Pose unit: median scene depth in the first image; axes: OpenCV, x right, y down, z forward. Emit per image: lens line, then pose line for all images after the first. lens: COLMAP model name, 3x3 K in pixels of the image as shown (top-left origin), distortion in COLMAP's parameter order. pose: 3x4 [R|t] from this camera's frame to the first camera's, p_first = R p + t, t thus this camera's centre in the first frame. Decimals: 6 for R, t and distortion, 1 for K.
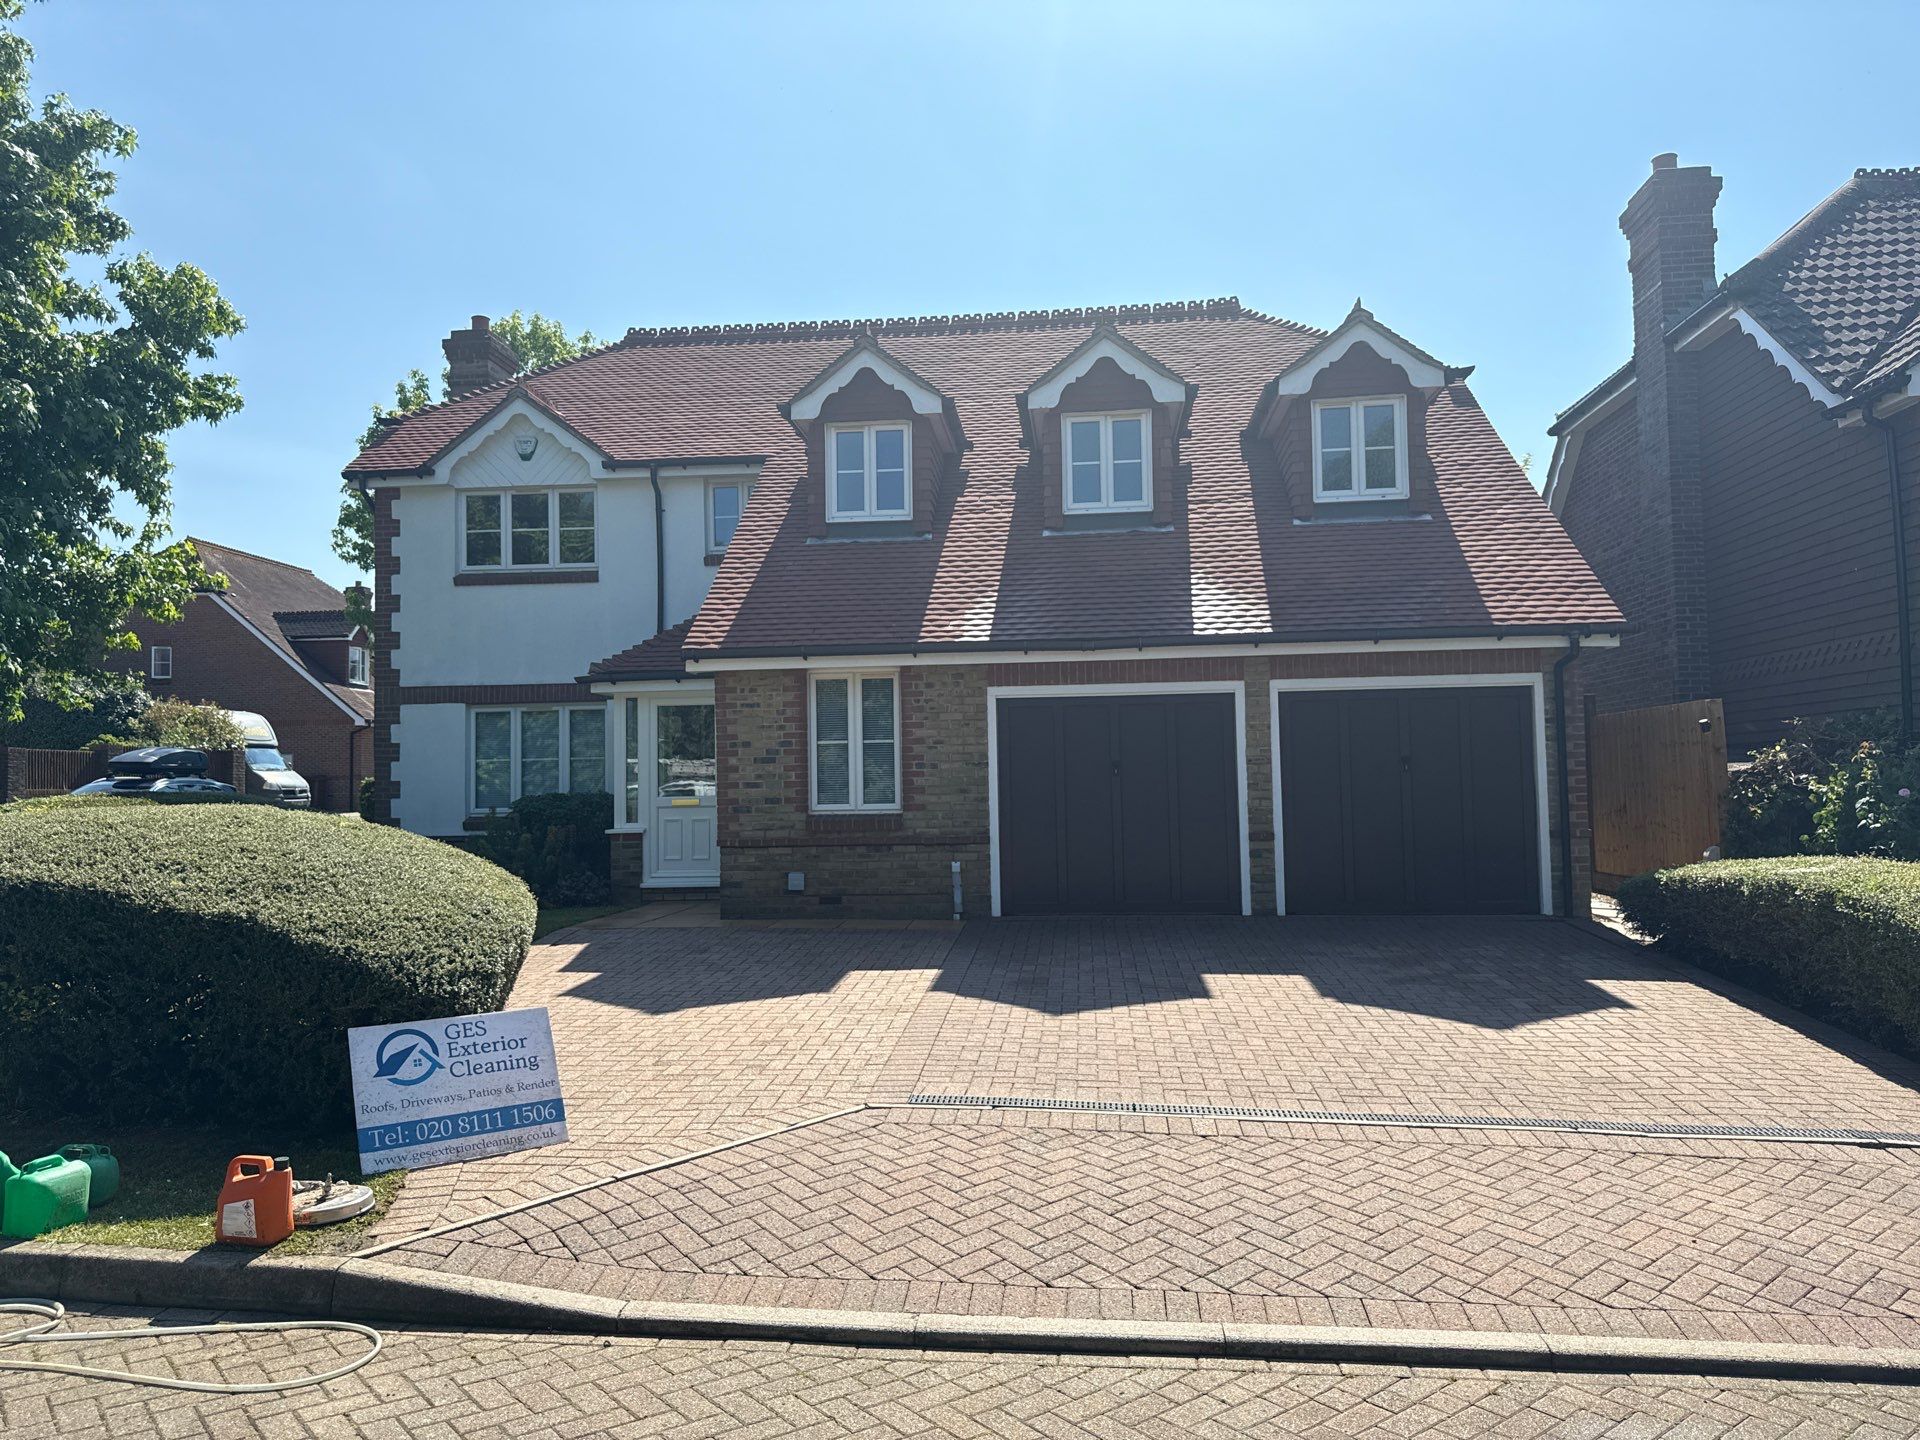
lens RADIAL K [[1354.8, 0, 955.1], [0, 1354.8, 726.7], [0, 0, 1]] dist [0.046389, -0.055704]
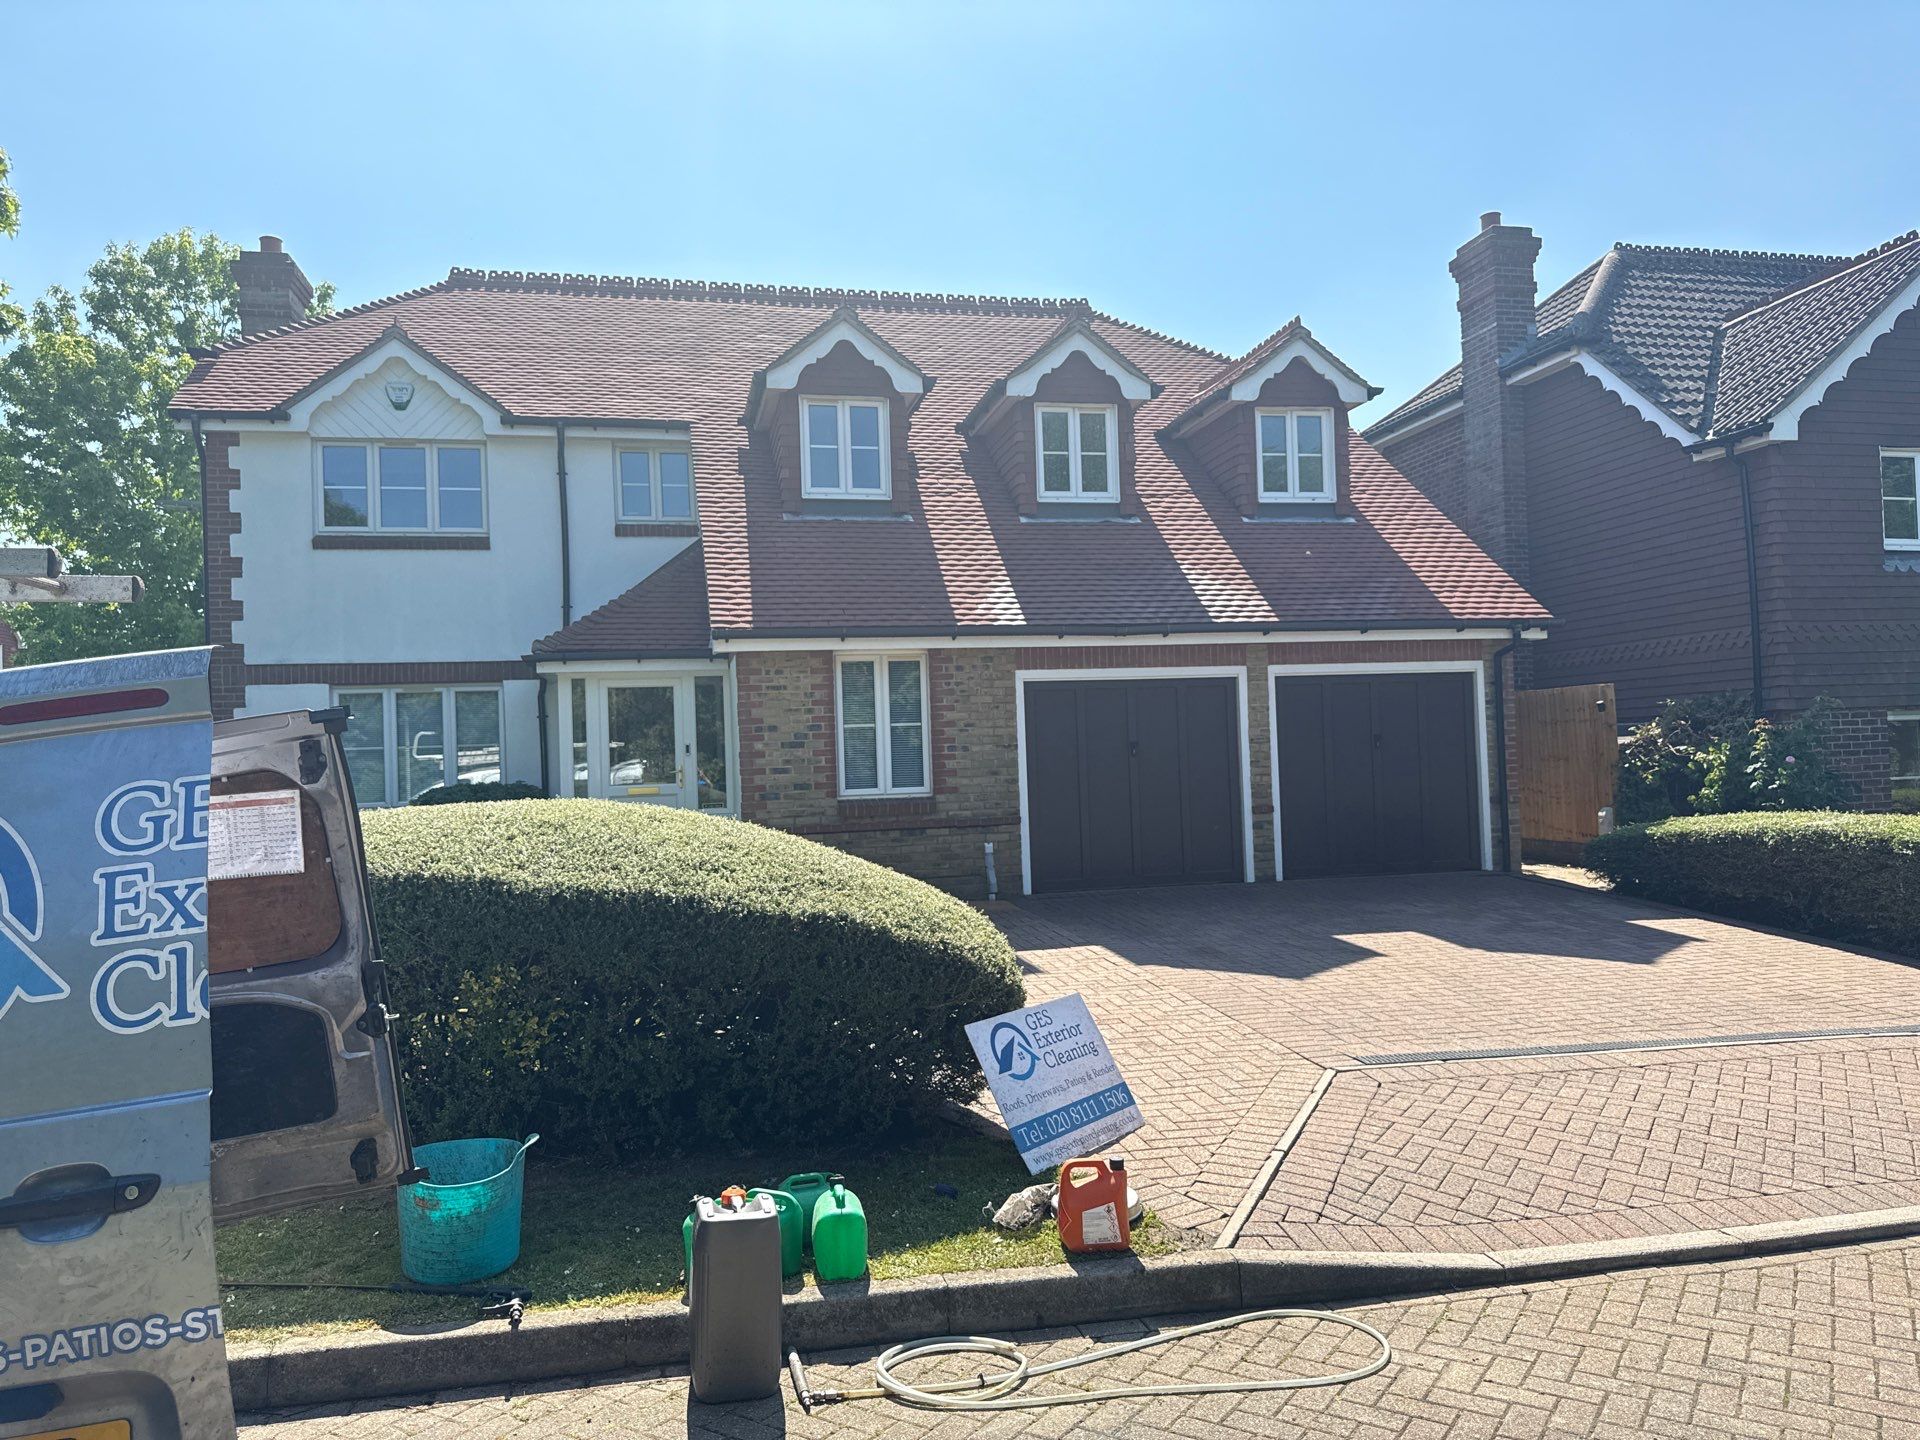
lens RADIAL K [[1354.8, 0, 969.1], [0, 1354.8, 735.4], [0, 0, 1]] dist [0.046389, -0.055704]
pose [[0.947565, -0.009113, 0.319434, -0.334004], [0.002789, 0.999791, 0.020251, -0.001031], [-0.319551, -0.018298, 0.947392, 0.046815]]
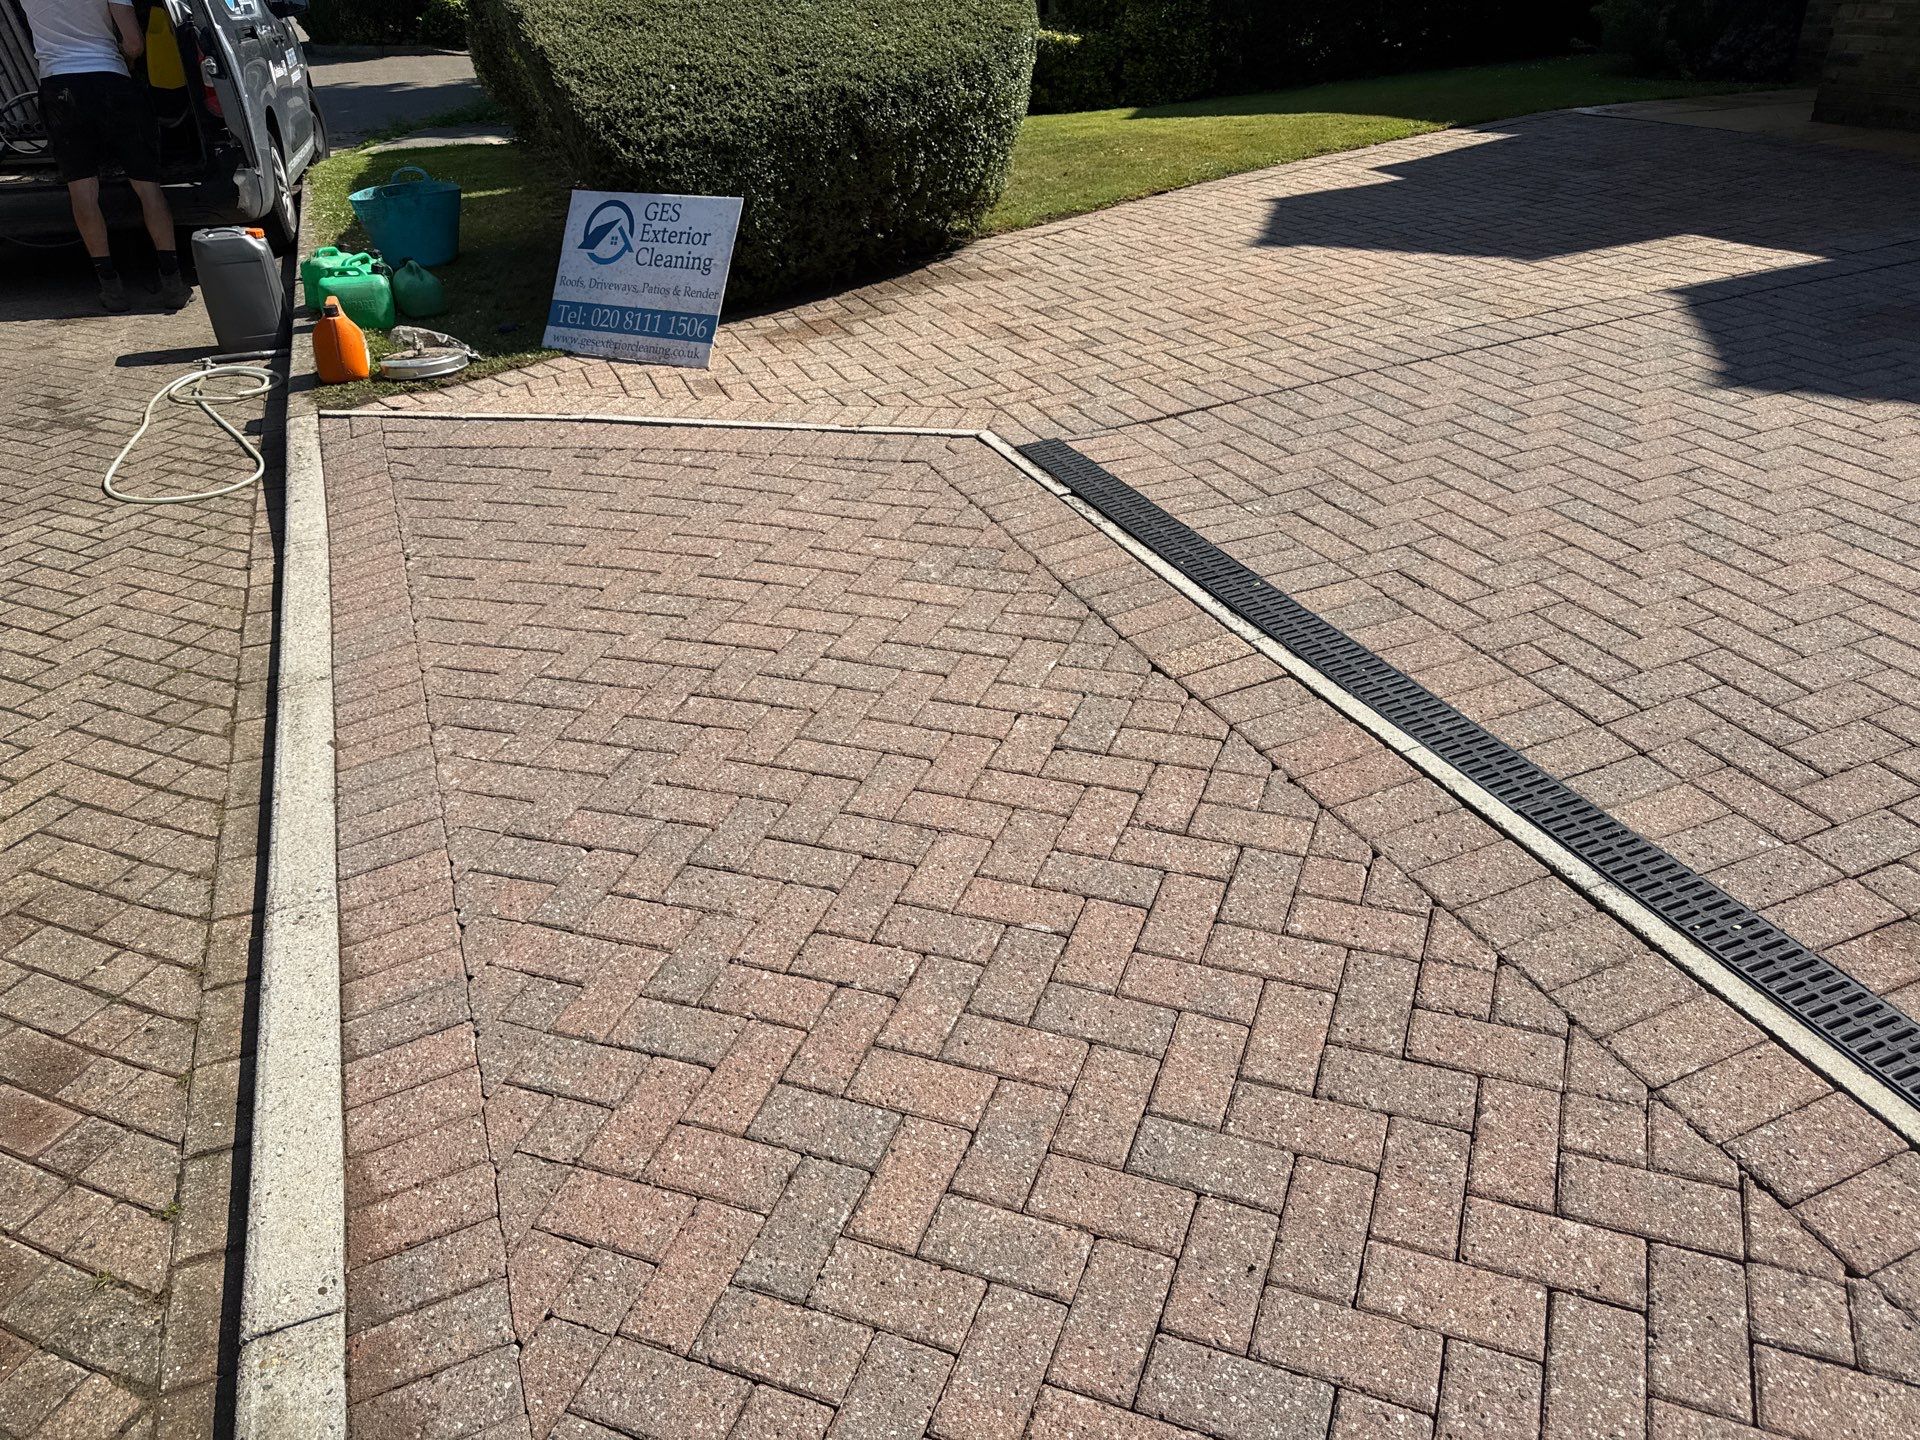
lens RADIAL K [[1354.8, 0, 948.4], [0, 1354.8, 738.6], [0, 0, 1]] dist [0.046389, -0.055704]
pose [[0.462062, 0.444372, -0.767484, 0.248390], [0.062796, 0.846841, 0.528126, 0.028378], [0.884622, -0.292221, 0.363388, 0.350823]]
